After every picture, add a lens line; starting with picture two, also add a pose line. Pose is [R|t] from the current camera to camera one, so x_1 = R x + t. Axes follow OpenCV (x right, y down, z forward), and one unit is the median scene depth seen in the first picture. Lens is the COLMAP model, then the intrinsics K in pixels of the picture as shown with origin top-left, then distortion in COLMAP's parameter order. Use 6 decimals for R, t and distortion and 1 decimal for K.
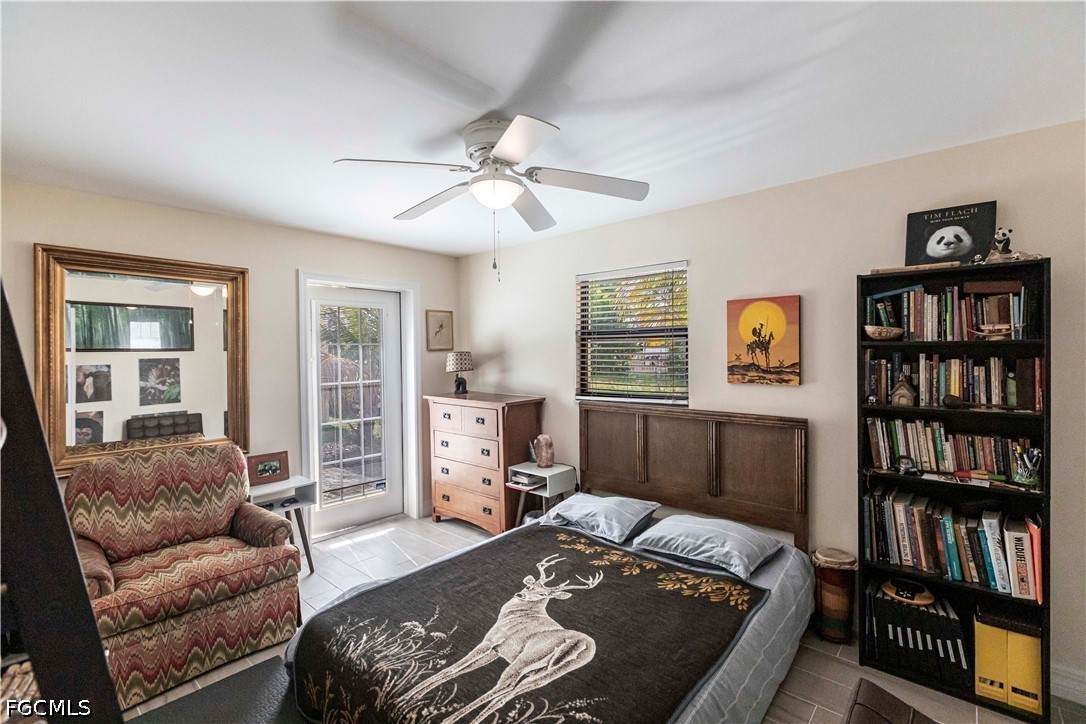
lens RADIAL K [[482.6, 0, 546.7], [0, 482.6, 358.1], [0, 0, 1]] dist [-0.001430, -0.000962]
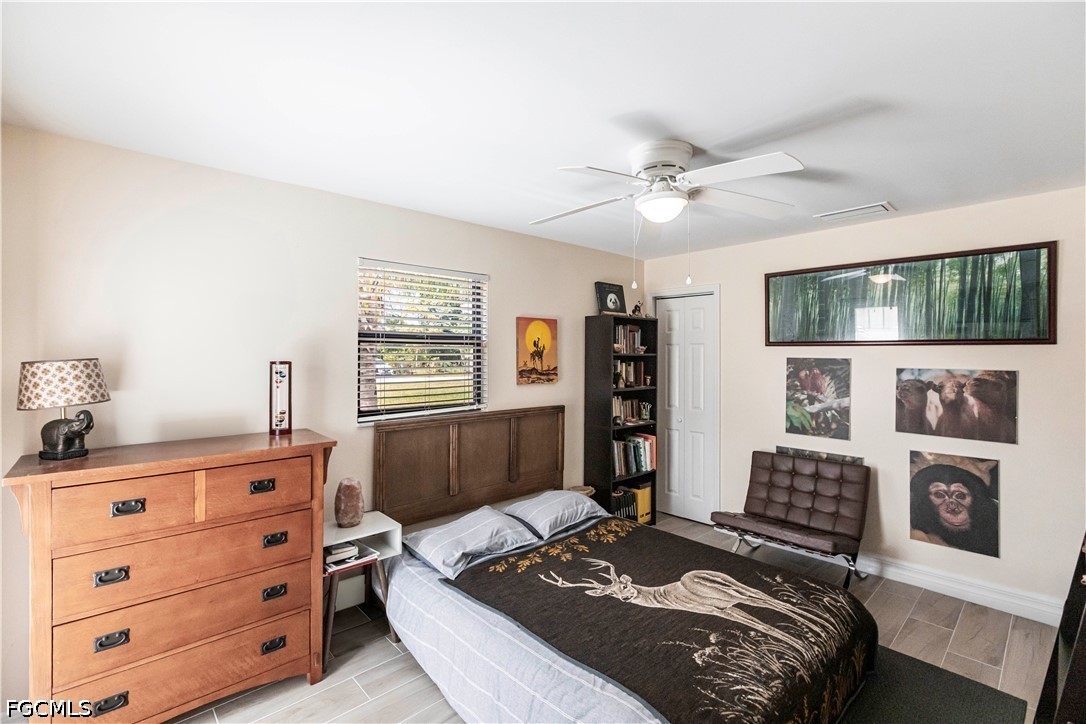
lens RADIAL K [[482.6, 0, 543.2], [0, 482.6, 357.8], [0, 0, 1]] dist [-0.001430, -0.000962]
pose [[0.107894, 0.003188, 0.994157, -1.042611], [0.013954, 0.999891, -0.004721, -0.012268], [-0.994065, 0.014382, 0.107837, 1.014371]]
